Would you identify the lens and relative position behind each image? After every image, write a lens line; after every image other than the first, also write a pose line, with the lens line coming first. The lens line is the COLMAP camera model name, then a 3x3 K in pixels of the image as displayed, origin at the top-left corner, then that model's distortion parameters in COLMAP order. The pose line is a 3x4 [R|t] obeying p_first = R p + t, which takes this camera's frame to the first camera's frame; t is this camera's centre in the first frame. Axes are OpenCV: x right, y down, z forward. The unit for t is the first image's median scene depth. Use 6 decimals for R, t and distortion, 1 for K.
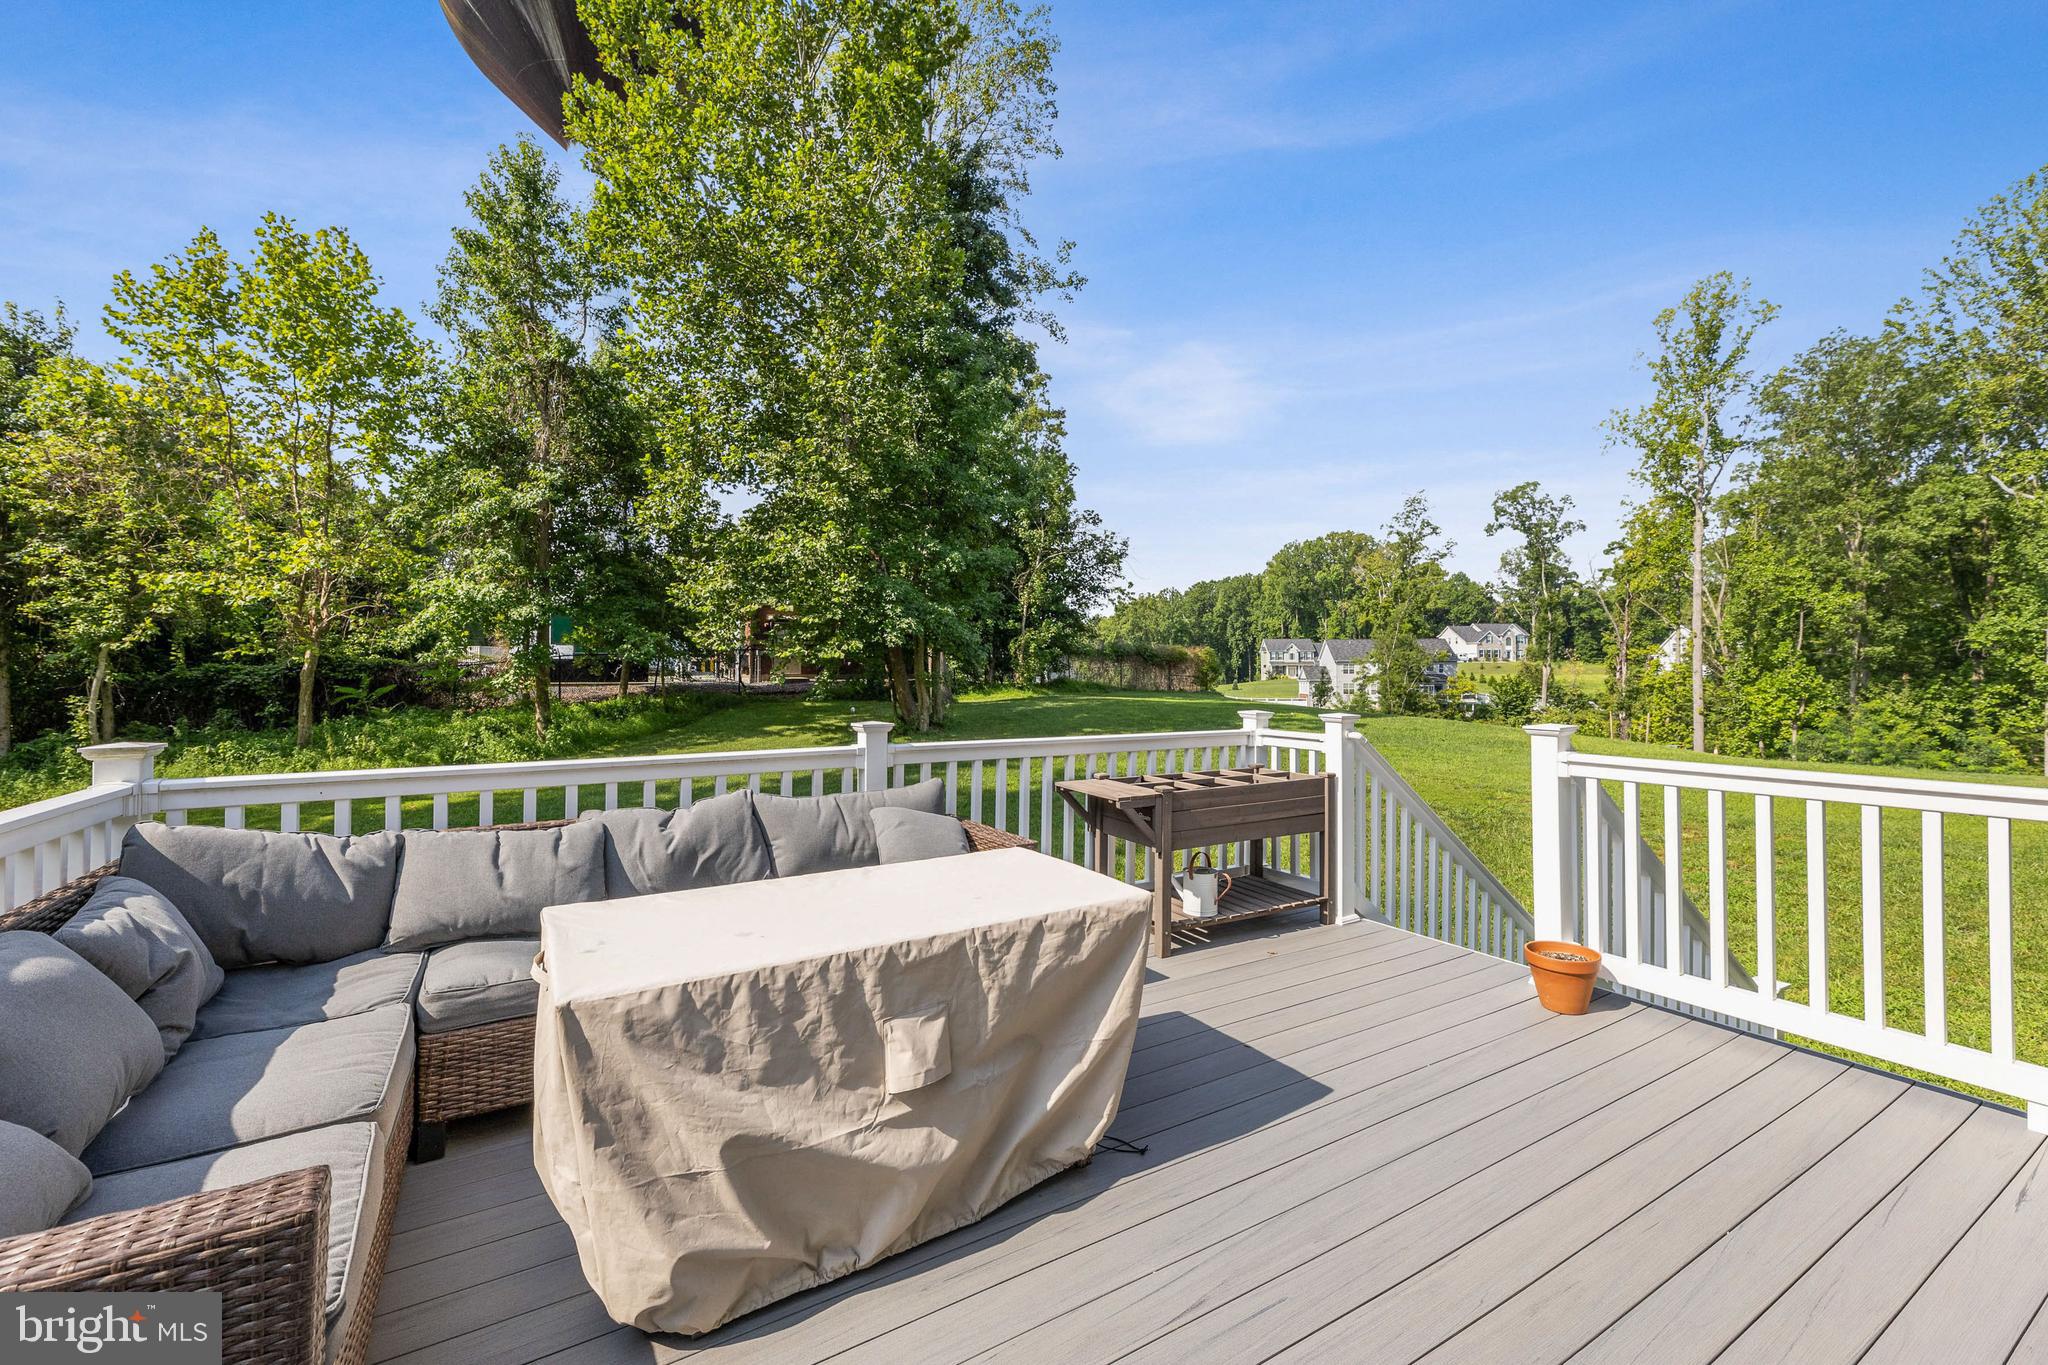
lens RADIAL K [[834.4, 0, 1025.2], [0, 834.4, 672.7], [0, 0, 1]] dist [-0.001452, -0.000113]
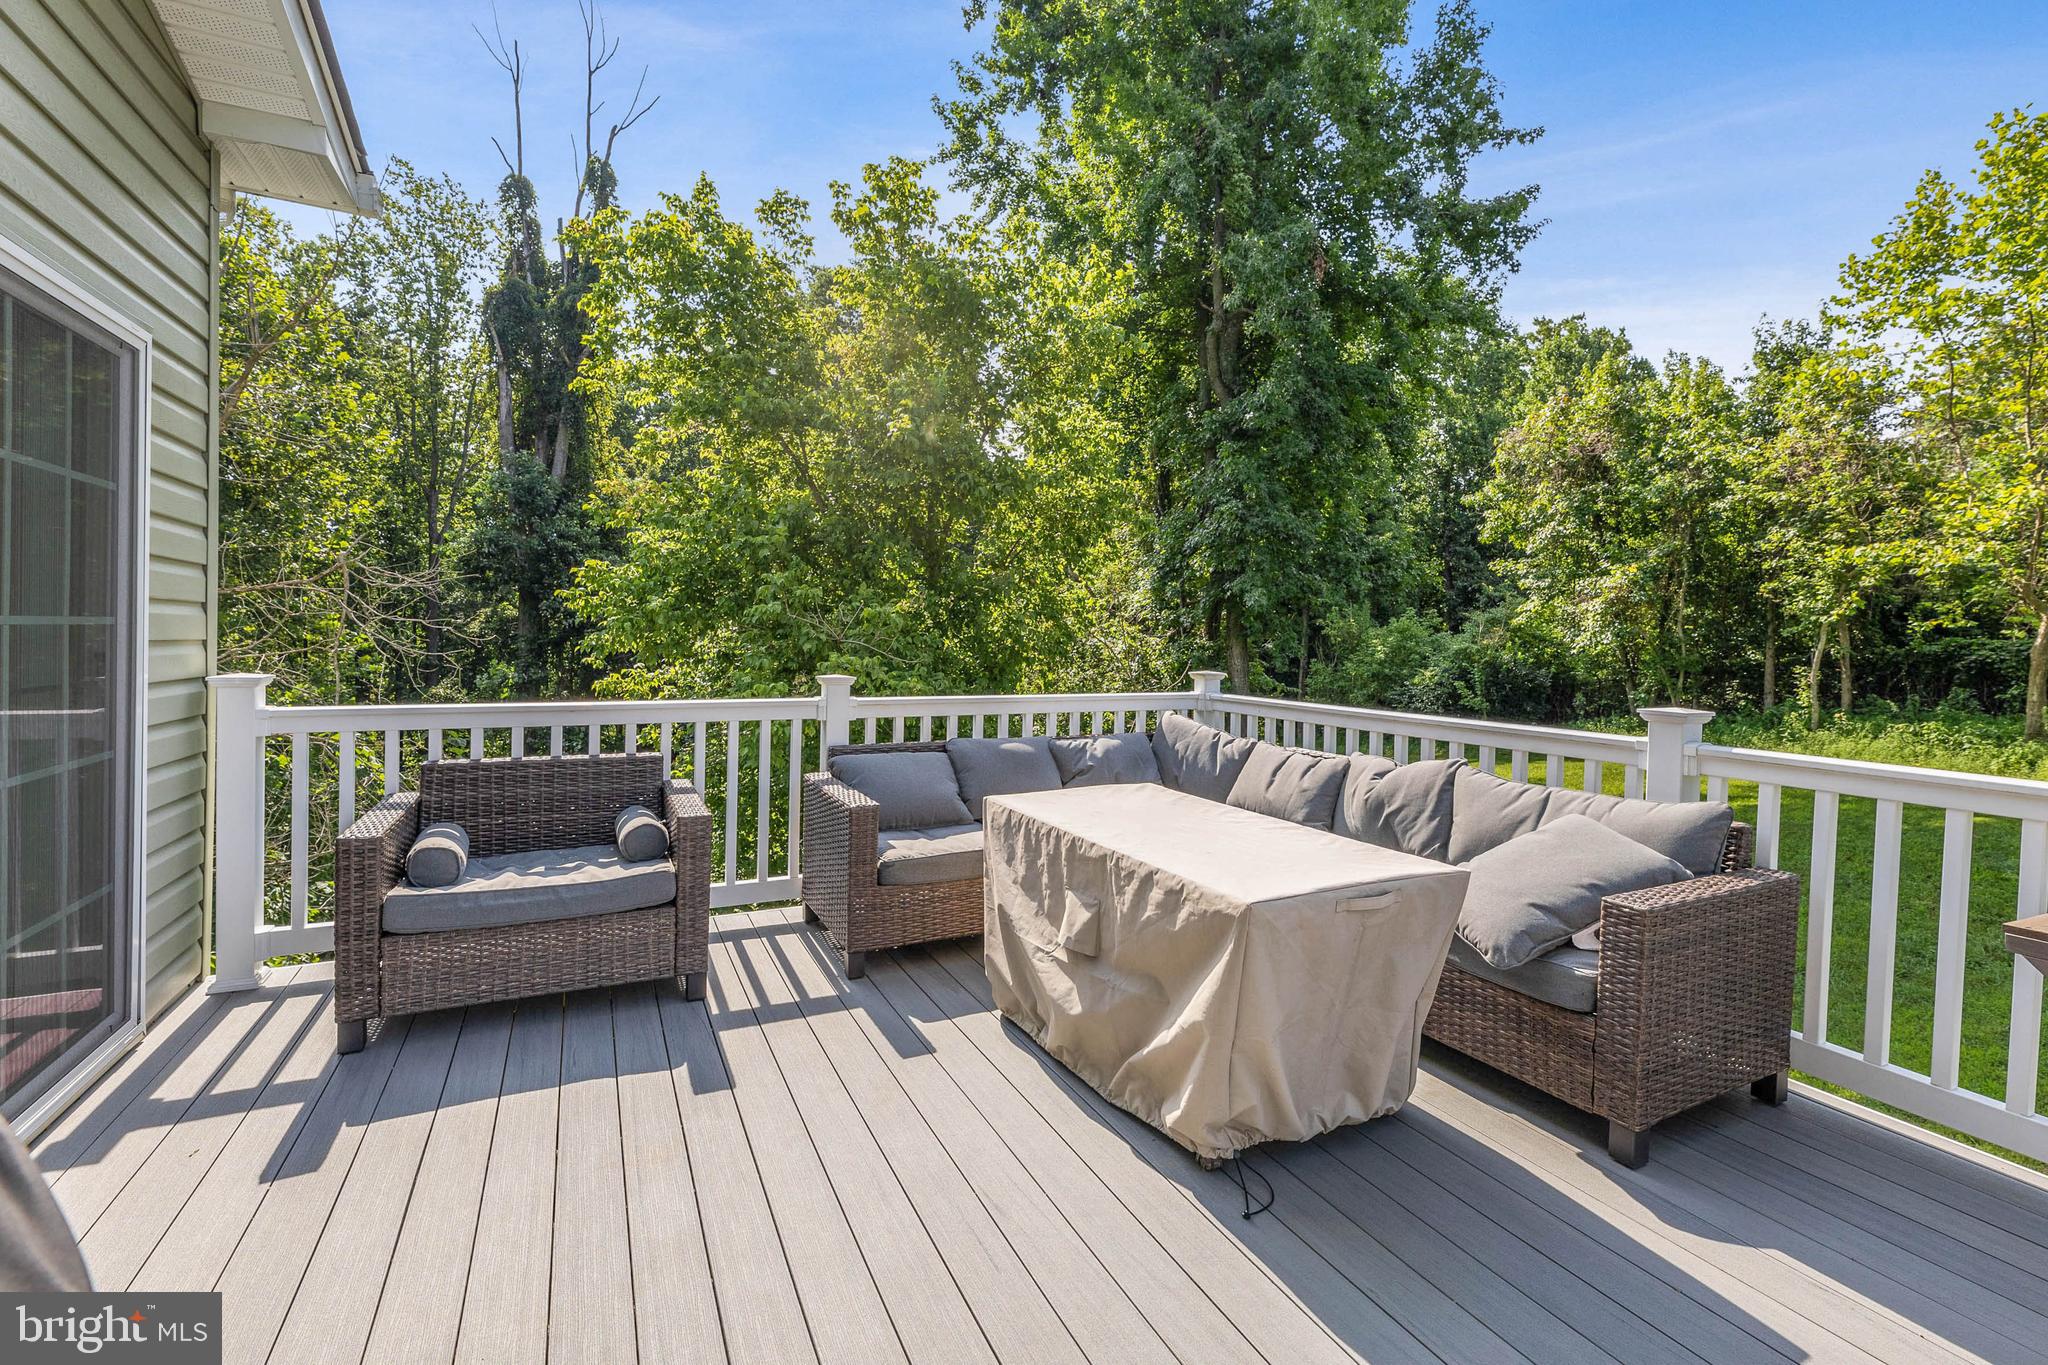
lens RADIAL K [[873.7, 0, 1022.1], [0, 873.7, 649.8], [0, 0, 1]] dist [0.000164, 0.000041]
pose [[-0.070147, 0.018788, -0.997360, 0.079201], [-0.016707, 0.999660, 0.020006, 0.000469], [0.997397, 0.018067, -0.069809, 0.065607]]
